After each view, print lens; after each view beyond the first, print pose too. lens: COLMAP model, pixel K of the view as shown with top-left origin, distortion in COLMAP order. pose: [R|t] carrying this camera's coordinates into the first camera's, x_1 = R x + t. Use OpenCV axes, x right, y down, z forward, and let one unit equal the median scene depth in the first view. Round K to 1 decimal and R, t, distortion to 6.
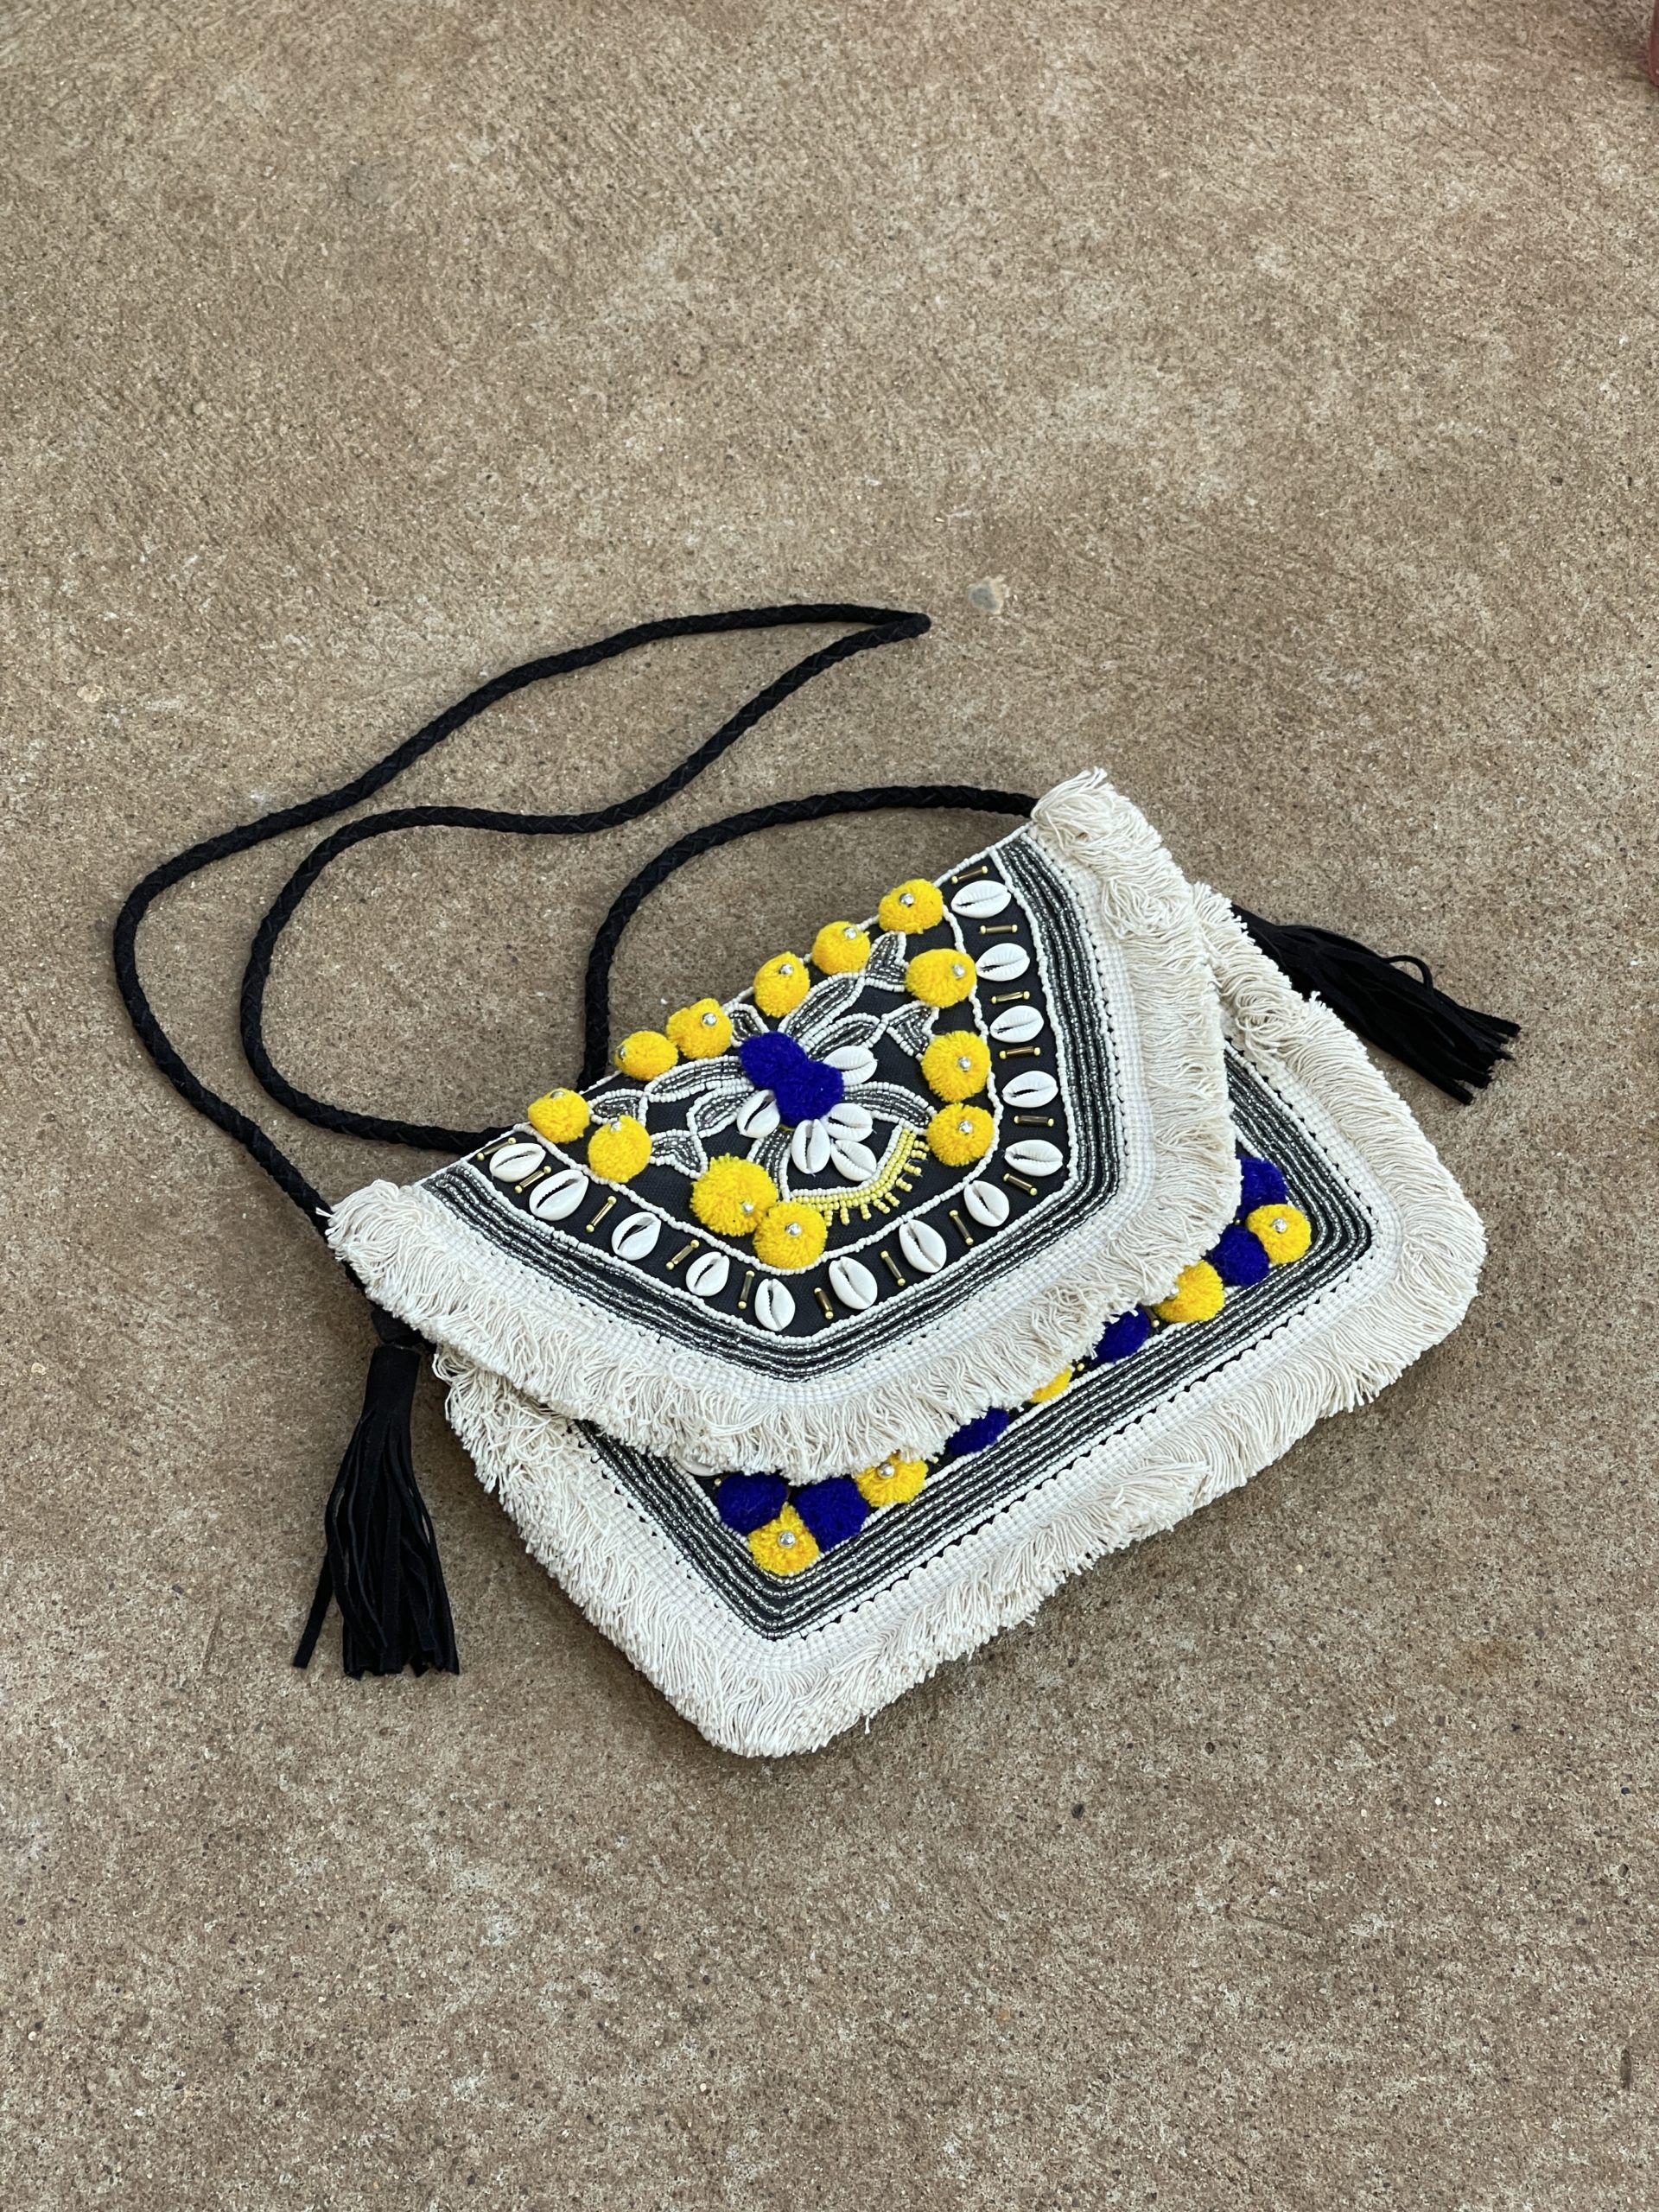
lens RADIAL K [[4023.3, 0, 836.7], [0, 4023.3, 1118.1], [0, 0, 1]] dist [0.168758, 0.000000]
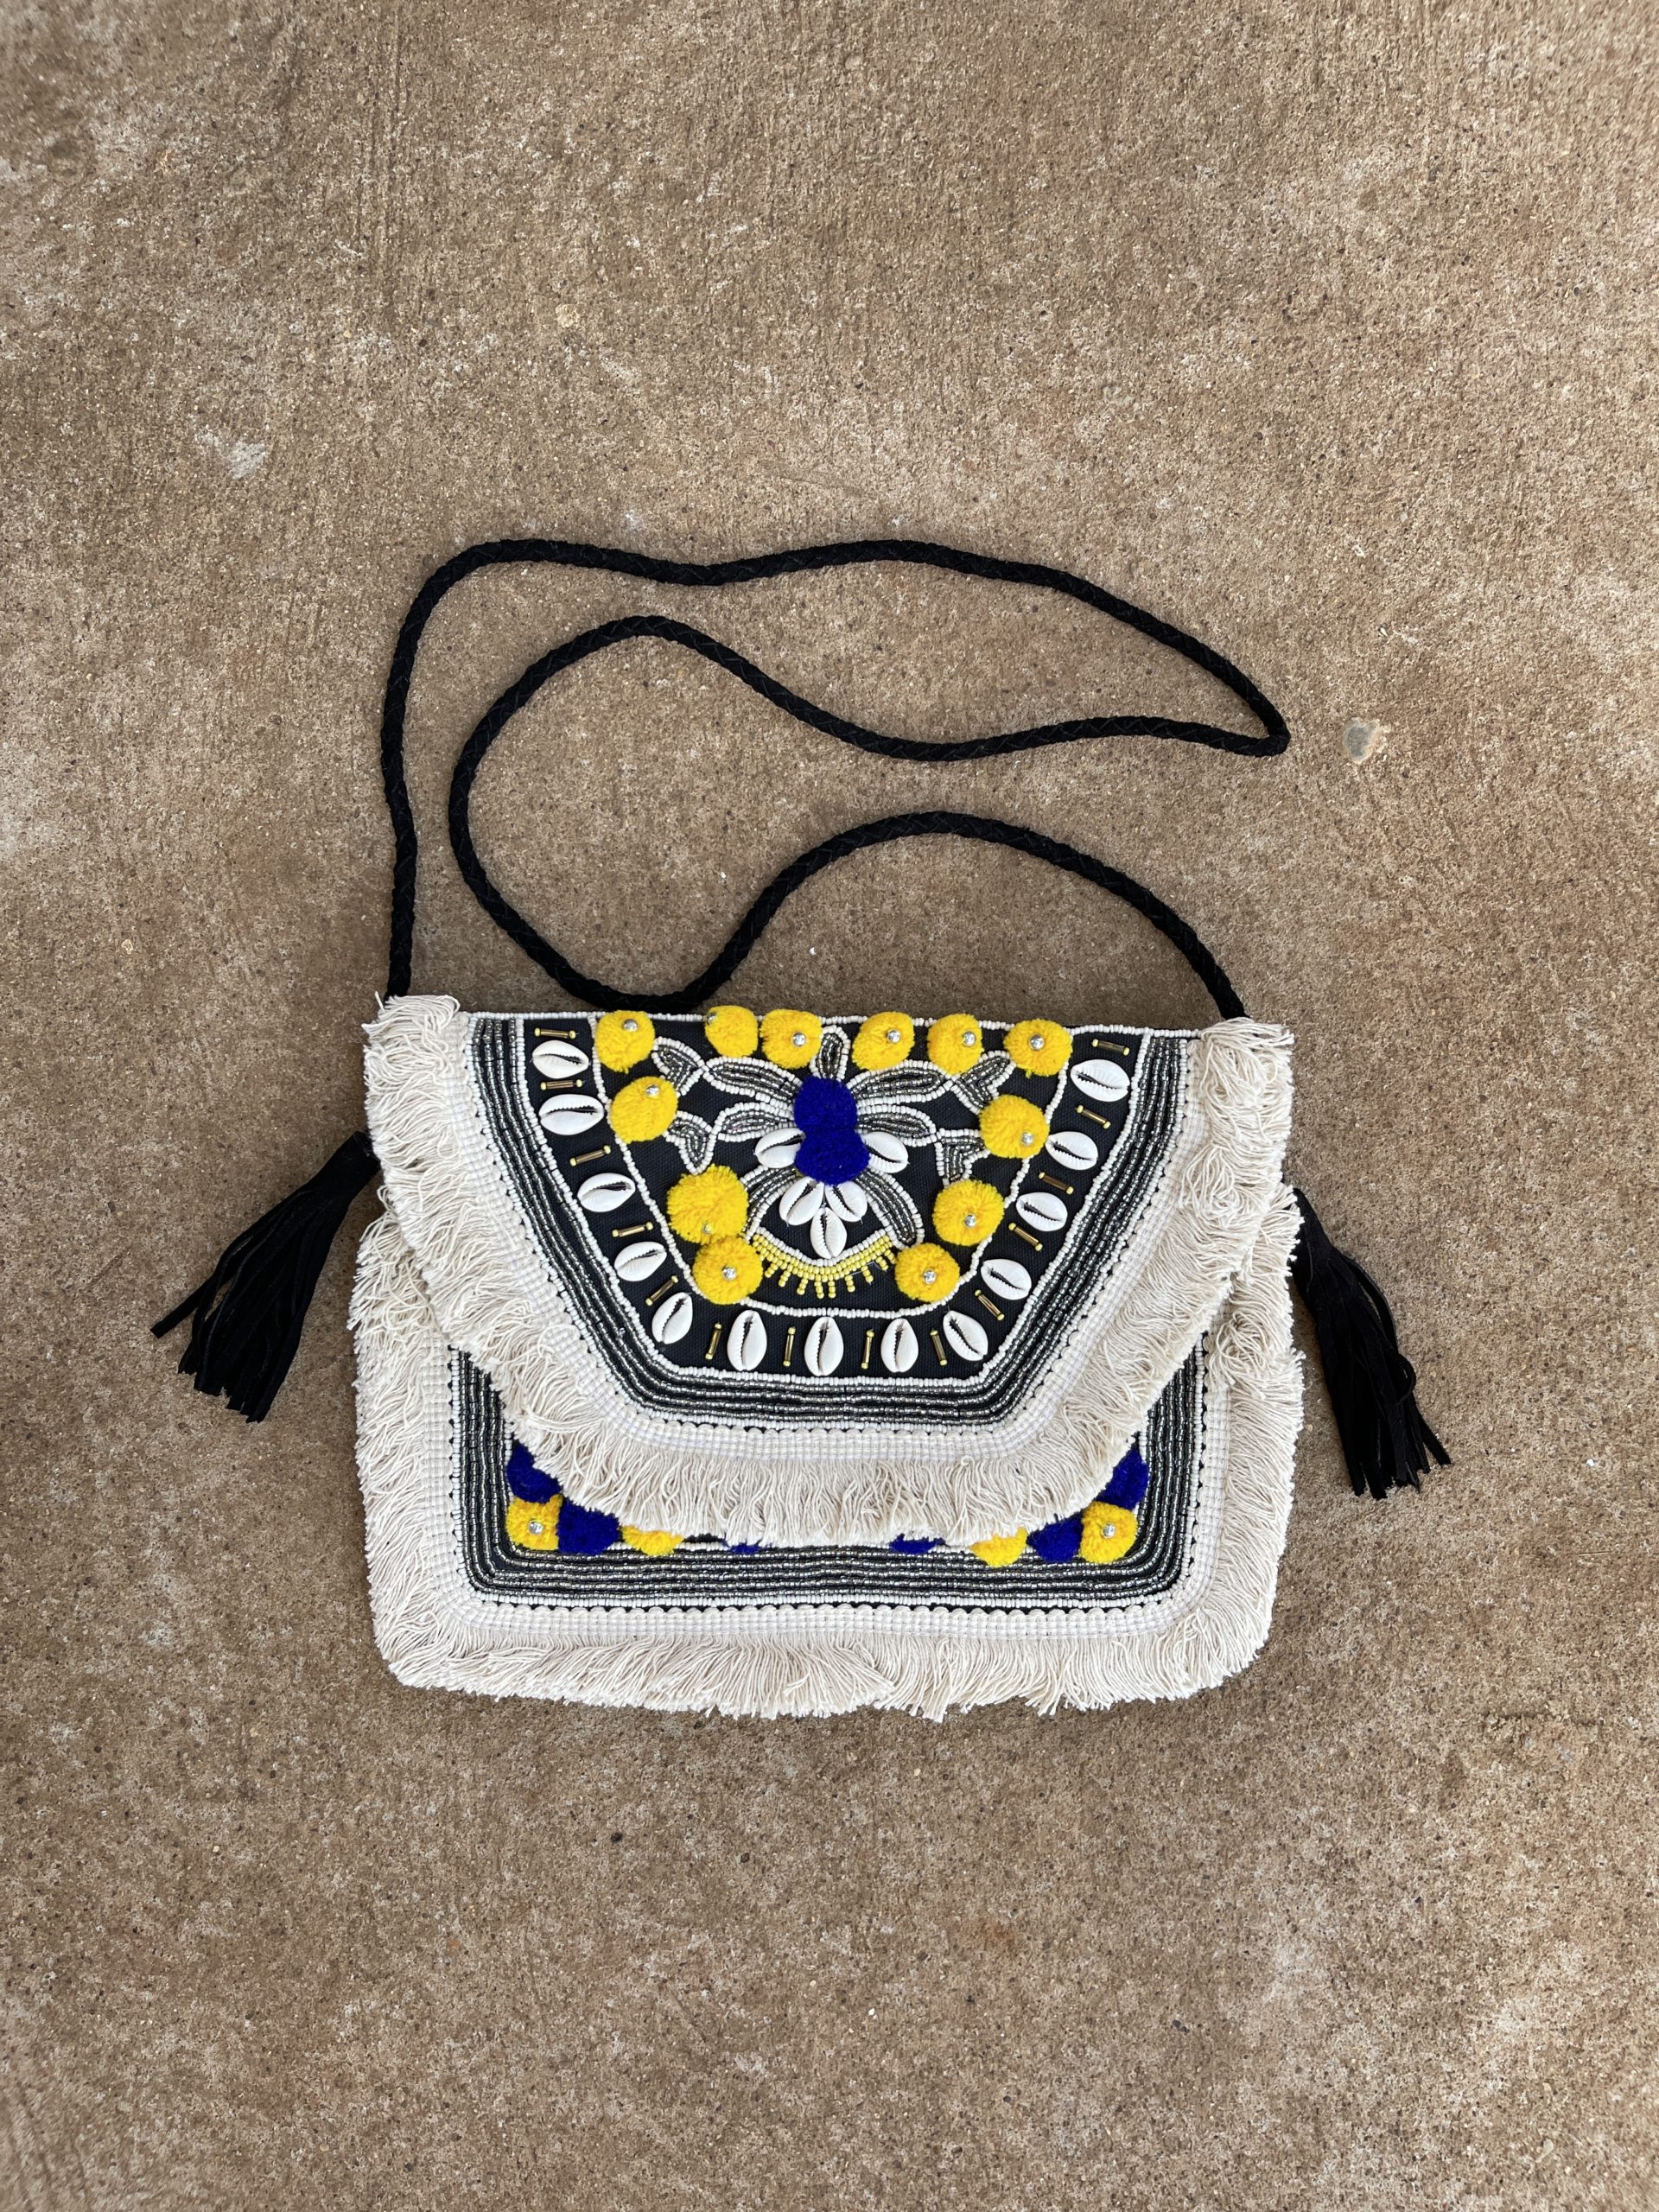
lens RADIAL K [[1608.4, 0, 836.8], [0, 1608.4, 1106.3], [0, 0, 1]] dist [0.064985, -0.083011]
pose [[0.803862, 0.594622, -0.015143, -0.007015], [-0.502189, 0.692105, 0.518456, -0.218705], [0.318766, -0.409163, 0.854970, 0.612403]]
